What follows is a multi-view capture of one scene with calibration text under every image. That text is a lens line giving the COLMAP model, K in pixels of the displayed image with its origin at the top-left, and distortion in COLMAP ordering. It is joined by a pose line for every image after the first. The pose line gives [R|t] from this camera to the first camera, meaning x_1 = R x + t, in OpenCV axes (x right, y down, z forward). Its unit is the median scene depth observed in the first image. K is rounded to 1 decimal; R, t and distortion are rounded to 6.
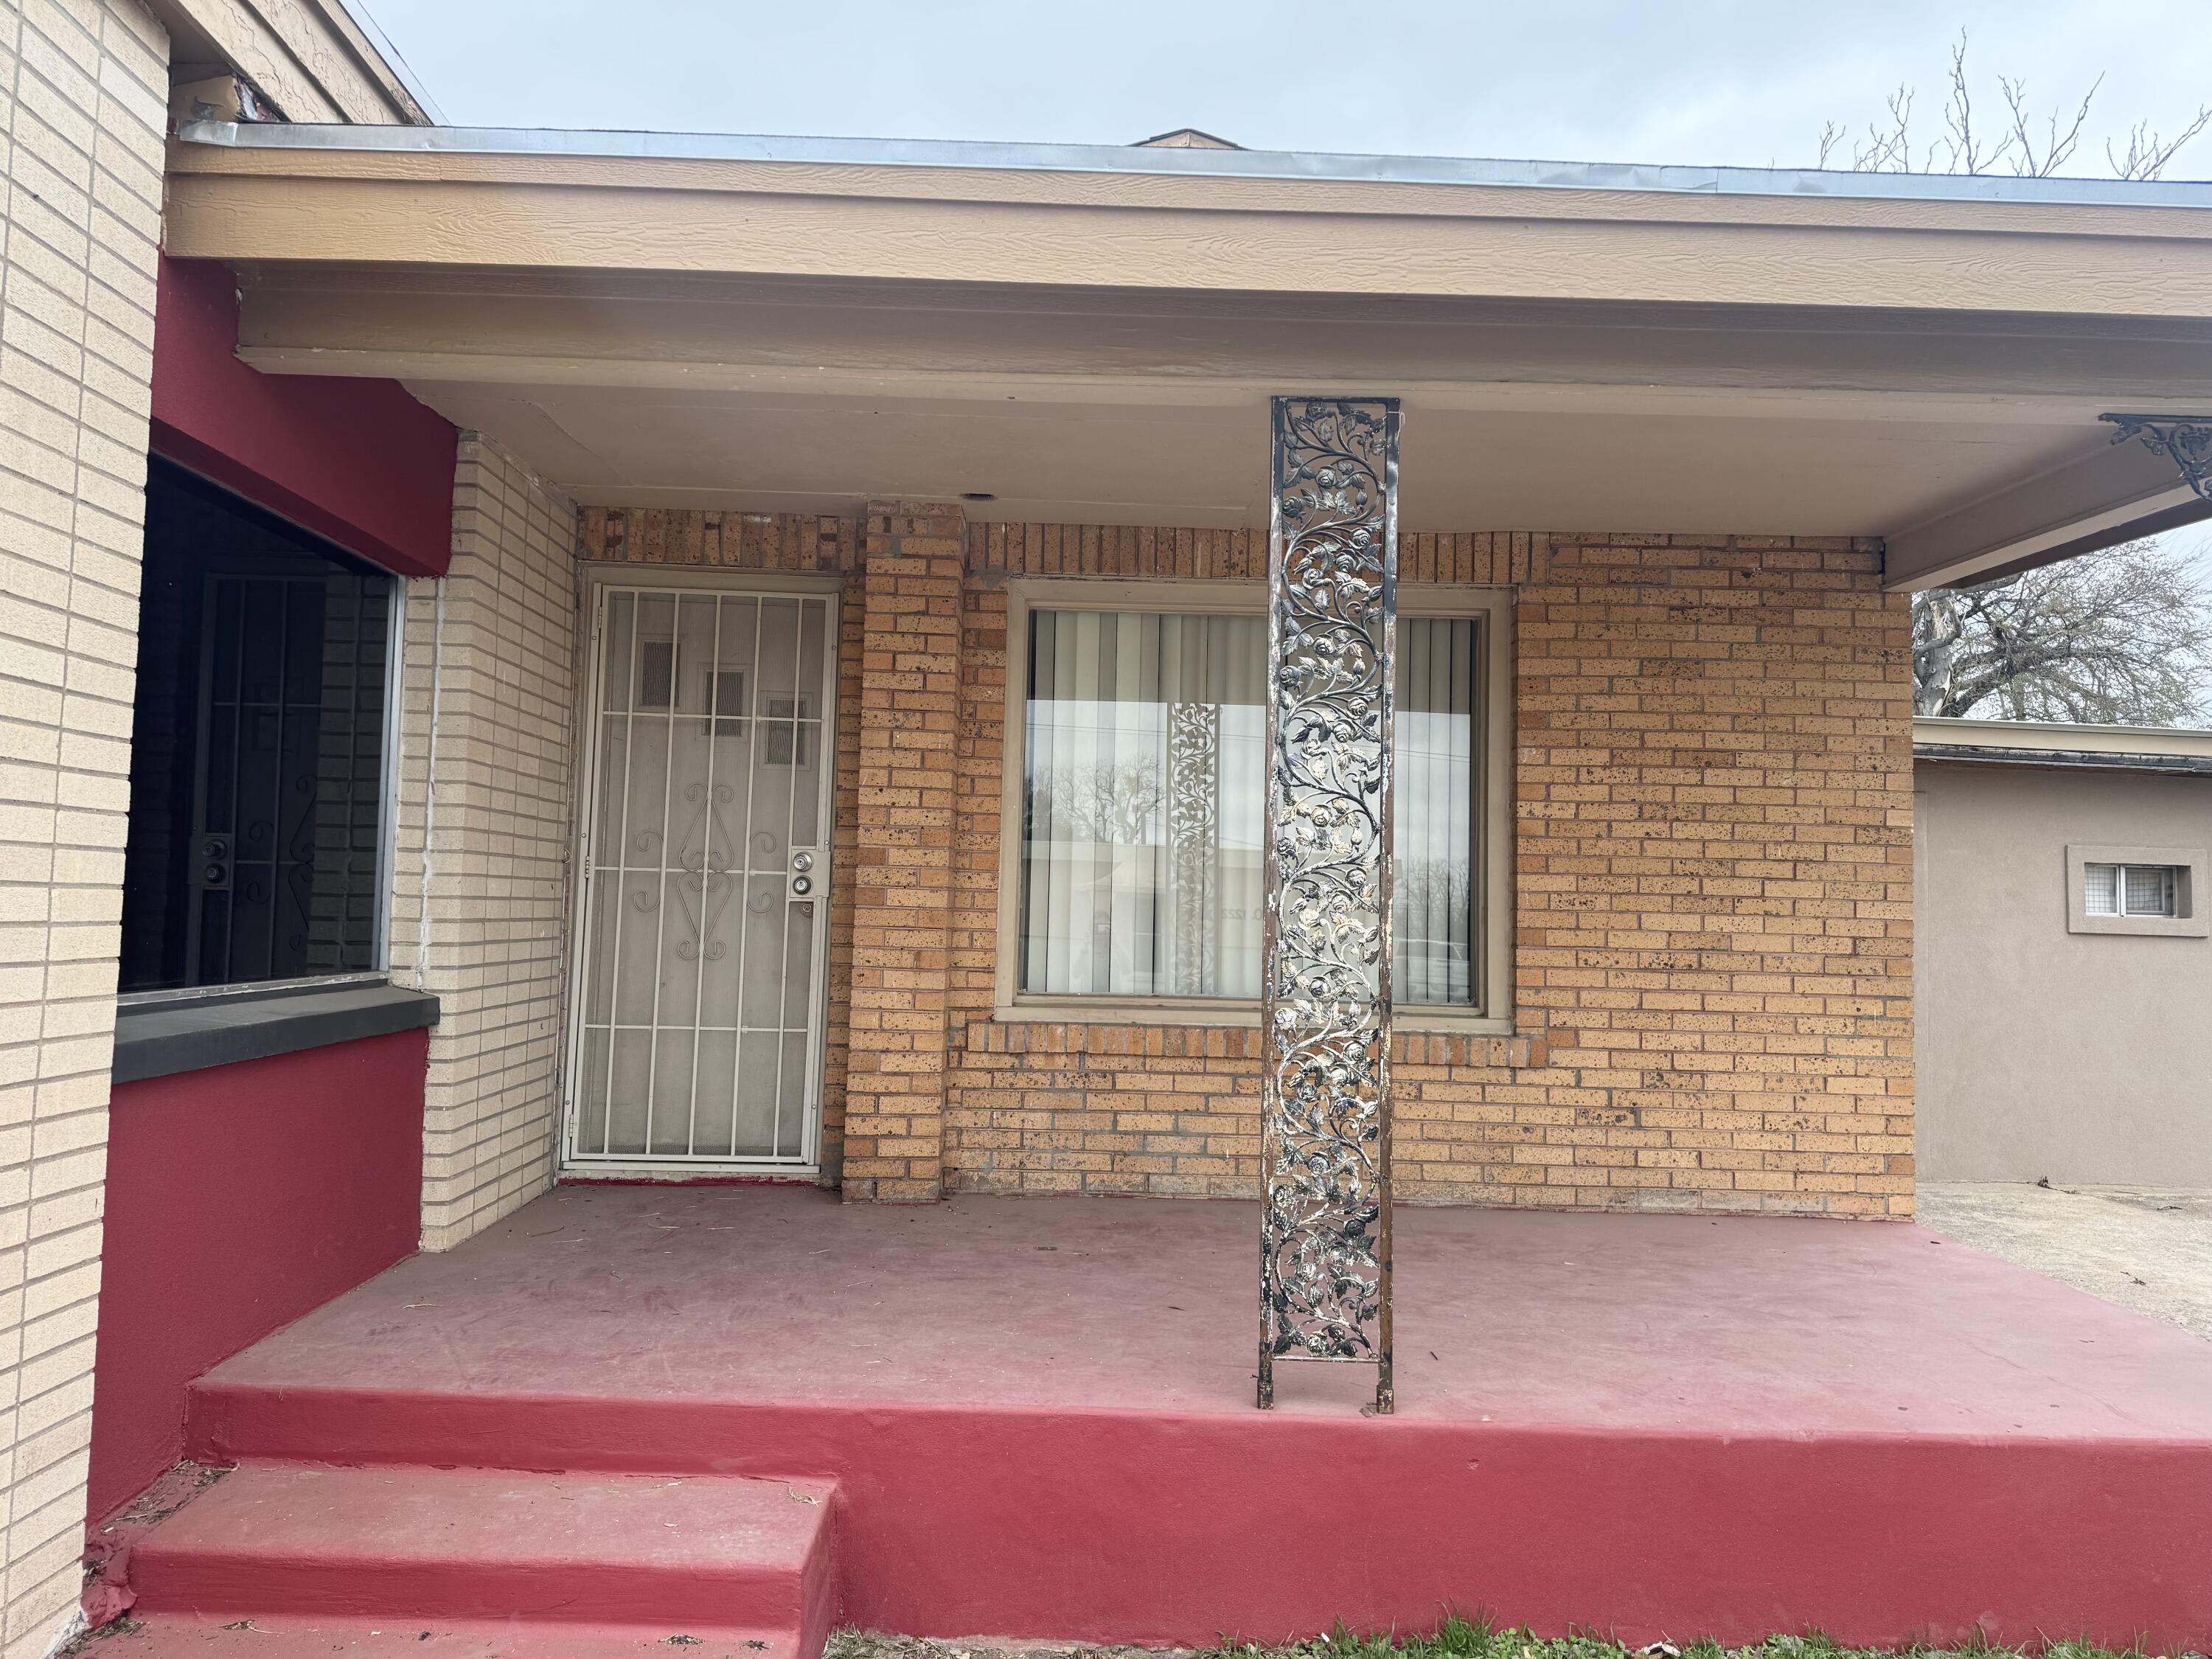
lens RADIAL K [[1555.7, 0, 1118.6], [0, 1555.7, 735.0], [0, 0, 1]] dist [0.067649, -0.069903]
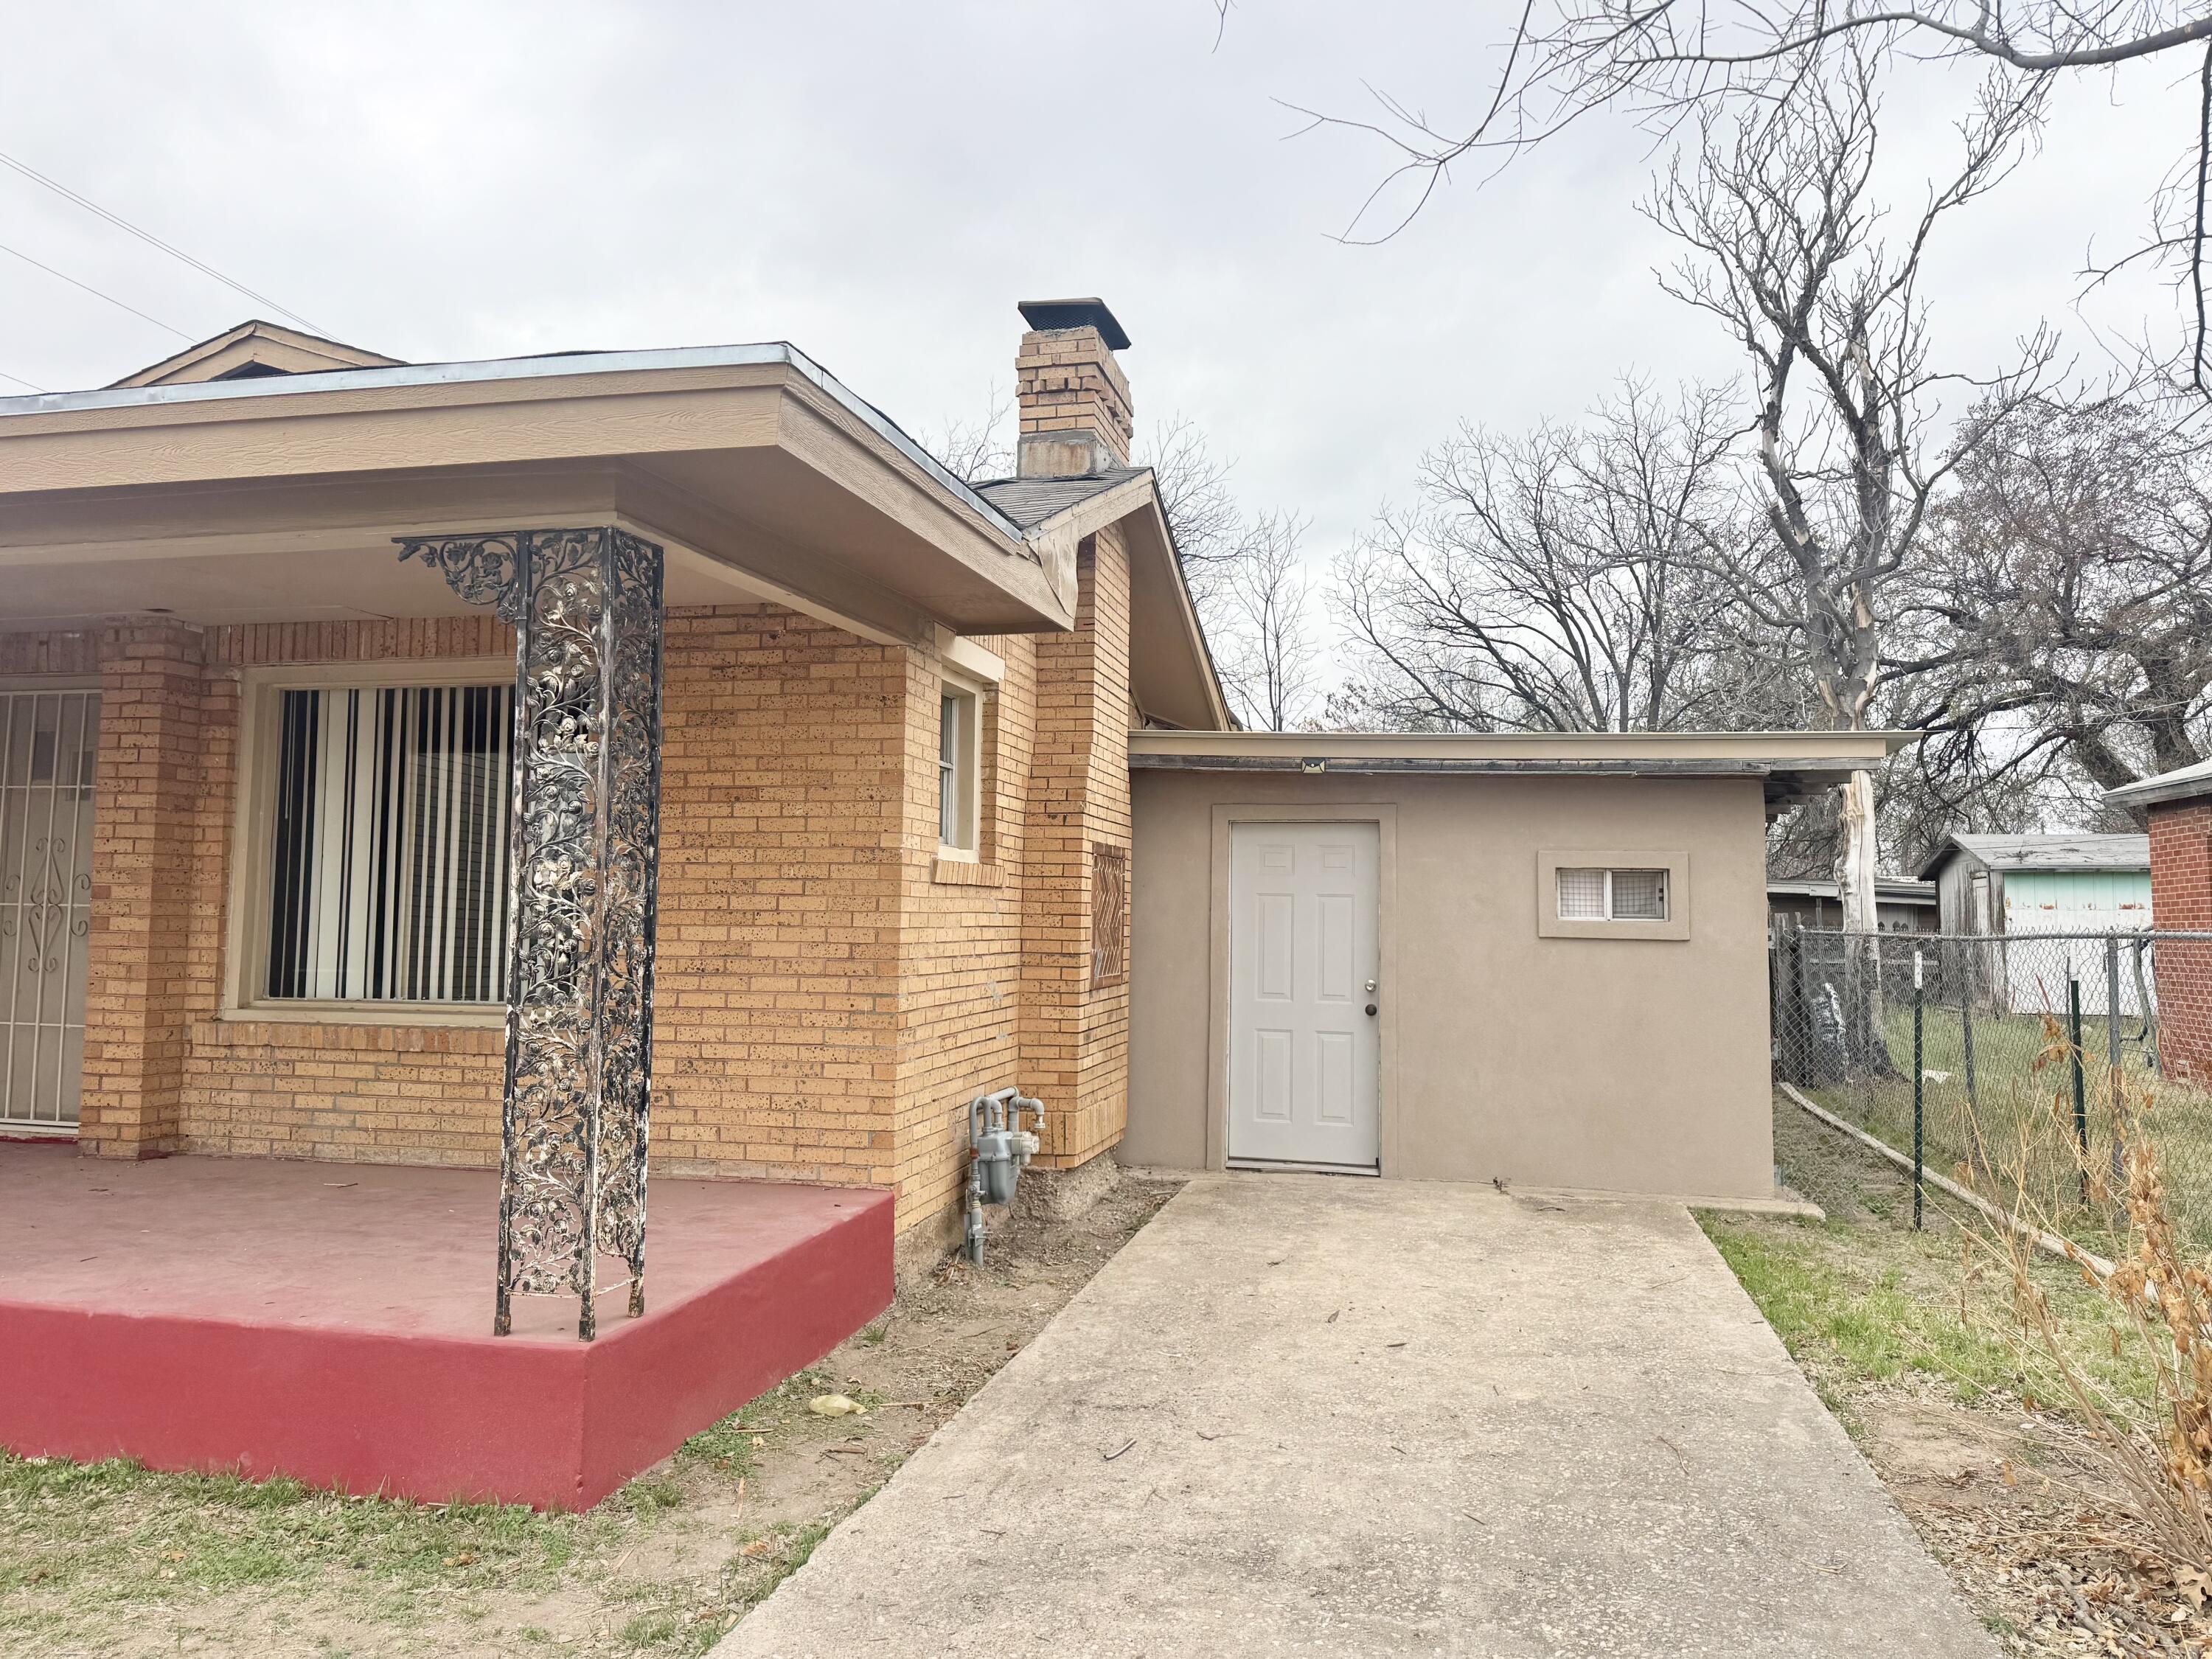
lens RADIAL K [[1555.7, 0, 1143.4], [0, 1555.7, 721.1], [0, 0, 1]] dist [0.067649, -0.069903]
pose [[0.972693, -0.041639, -0.228328, 0.958063], [0.037441, 0.999041, -0.022688, -0.001743], [0.229054, 0.013520, 0.973320, -0.078752]]
